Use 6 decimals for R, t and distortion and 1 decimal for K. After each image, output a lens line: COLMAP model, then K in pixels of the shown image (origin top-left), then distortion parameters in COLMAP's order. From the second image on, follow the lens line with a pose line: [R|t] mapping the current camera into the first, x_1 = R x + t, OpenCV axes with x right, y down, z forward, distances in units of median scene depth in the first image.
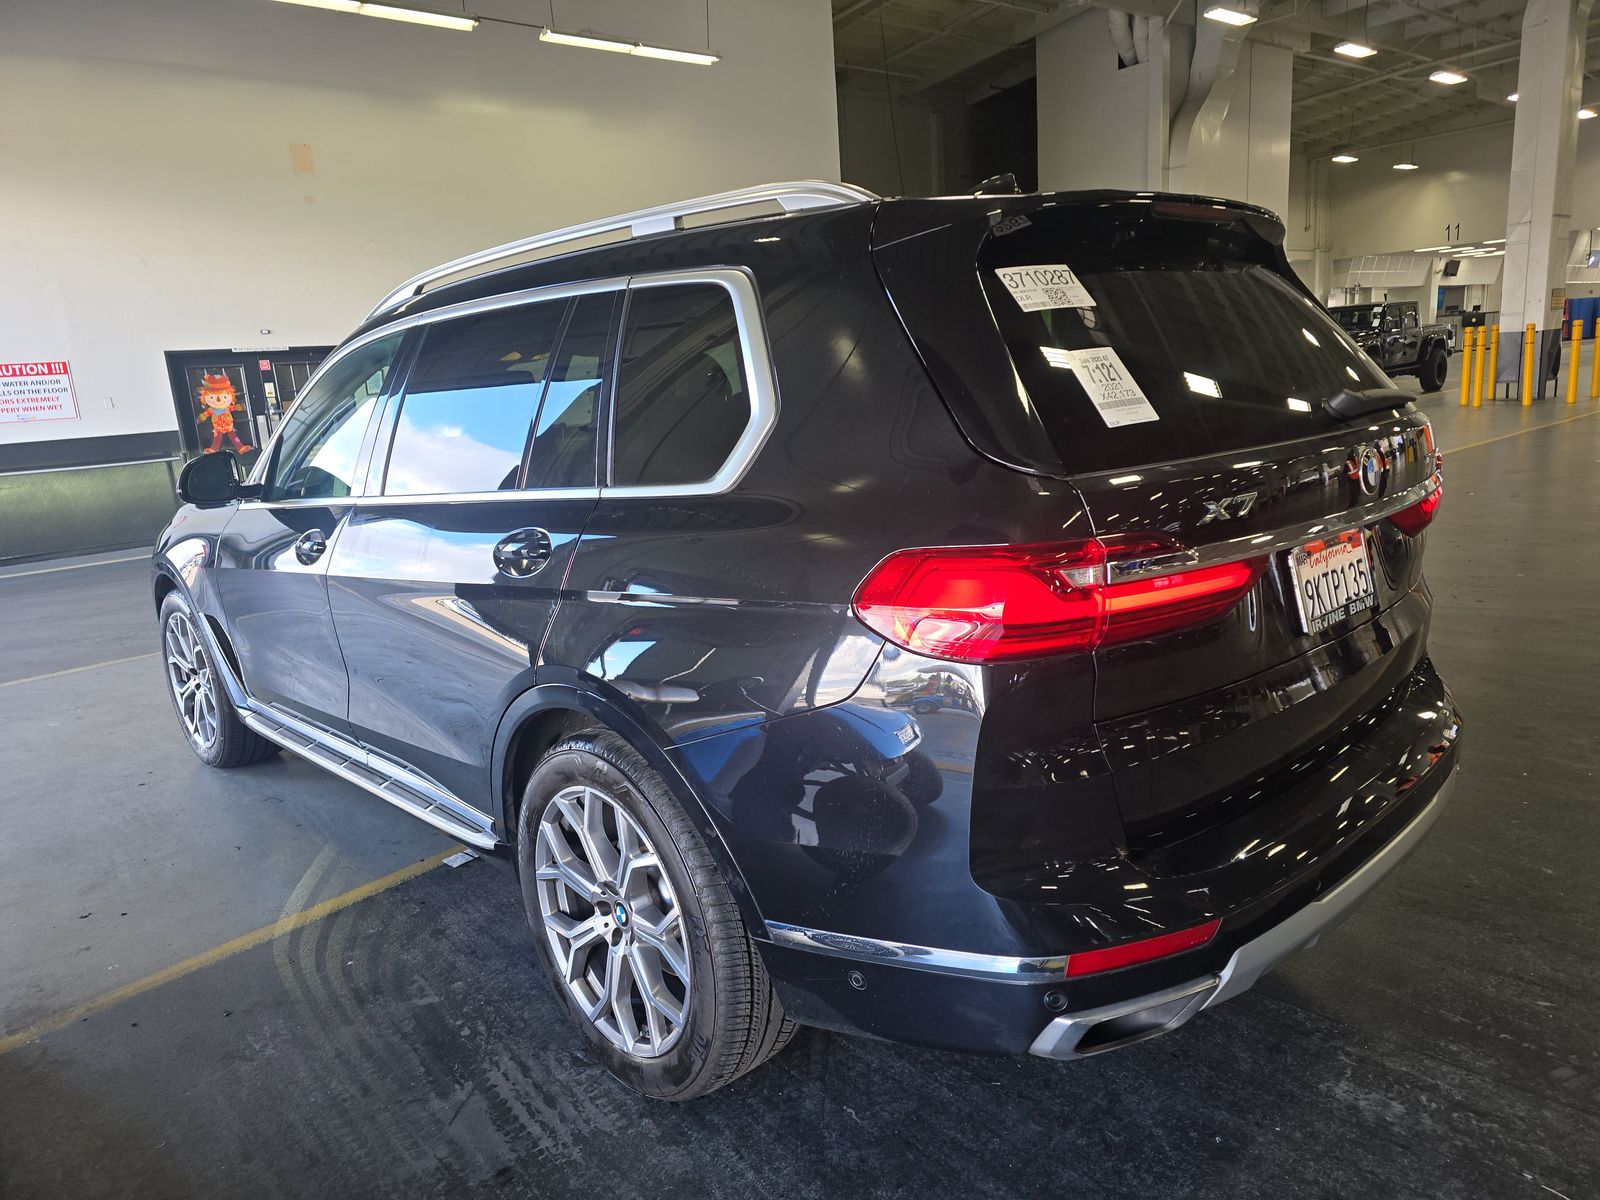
lens RADIAL K [[1057.0, 0, 792.9], [0, 1057.0, 600.1], [0, 0, 1]] dist [0.001963, 0.001968]
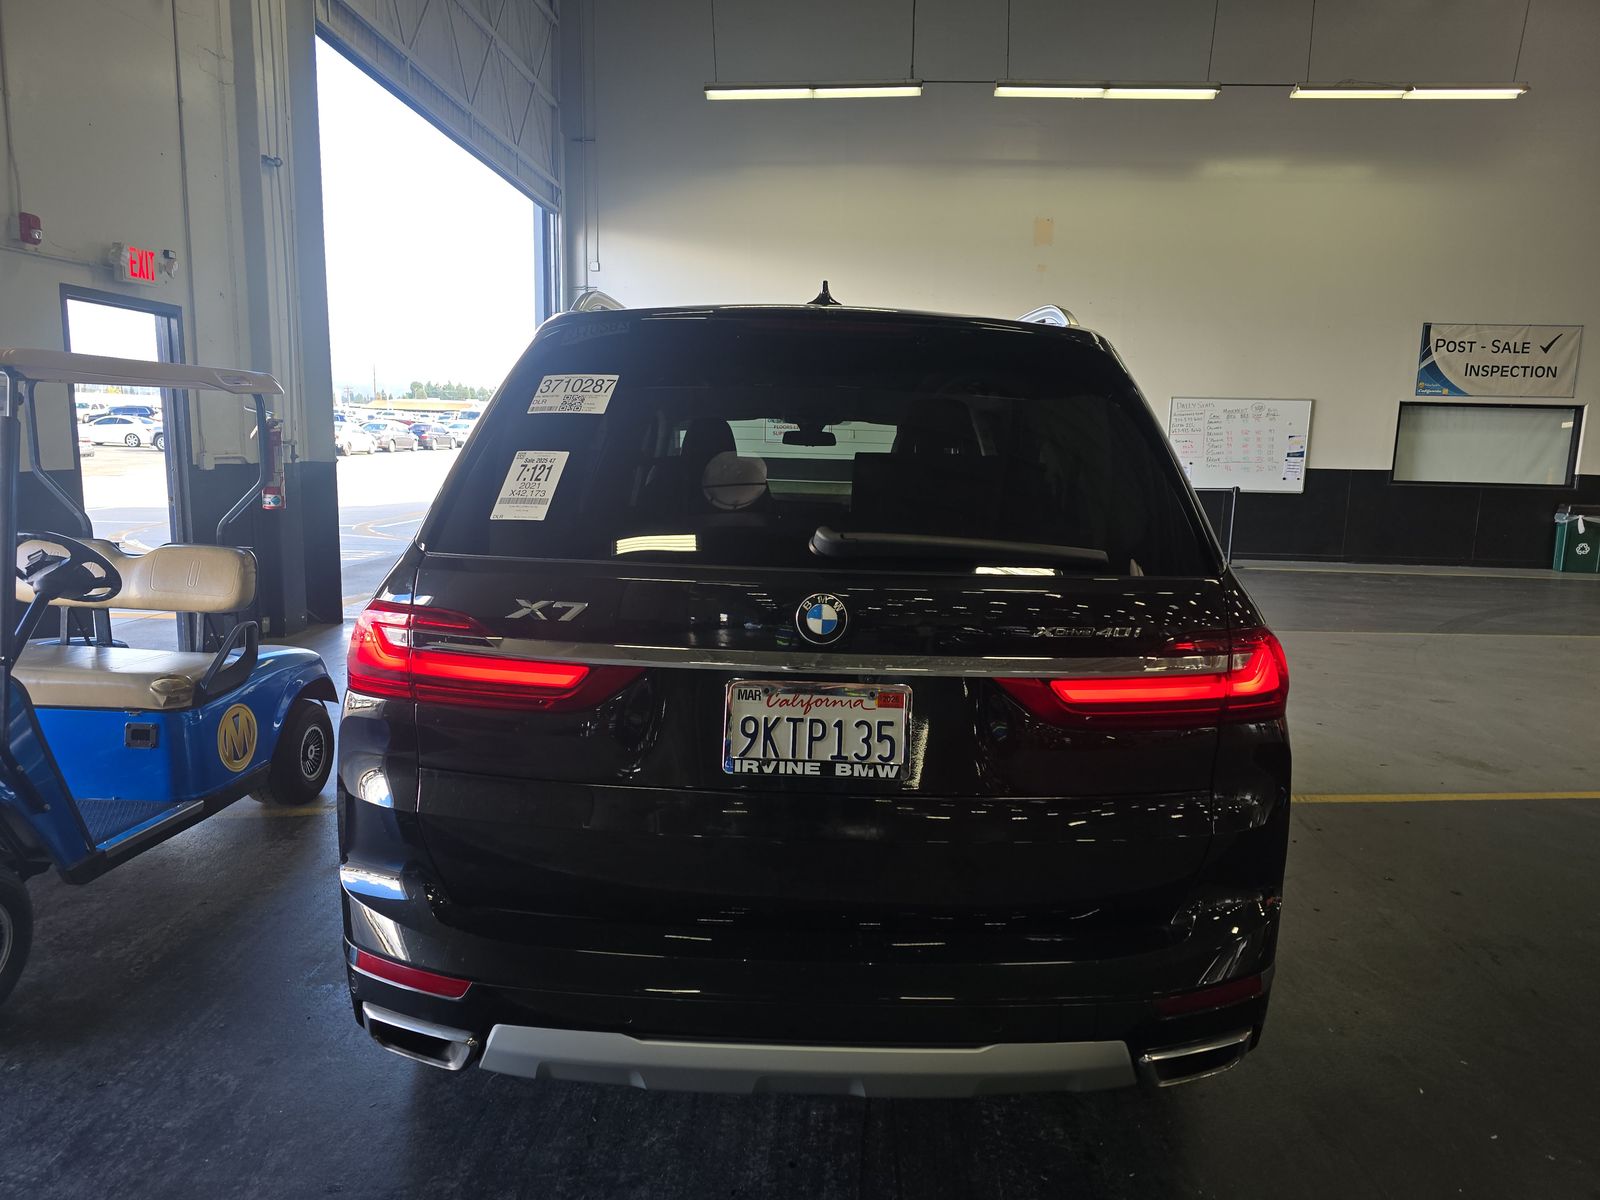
lens RADIAL K [[1057.0, 0, 792.9], [0, 1057.0, 600.1], [0, 0, 1]] dist [0.001963, 0.001968]
pose [[0.735157, 0.181088, -0.653262, 1.042156], [-0.213016, 0.976557, 0.030987, -0.147833], [0.643559, 0.116375, 0.756497, 0.288038]]
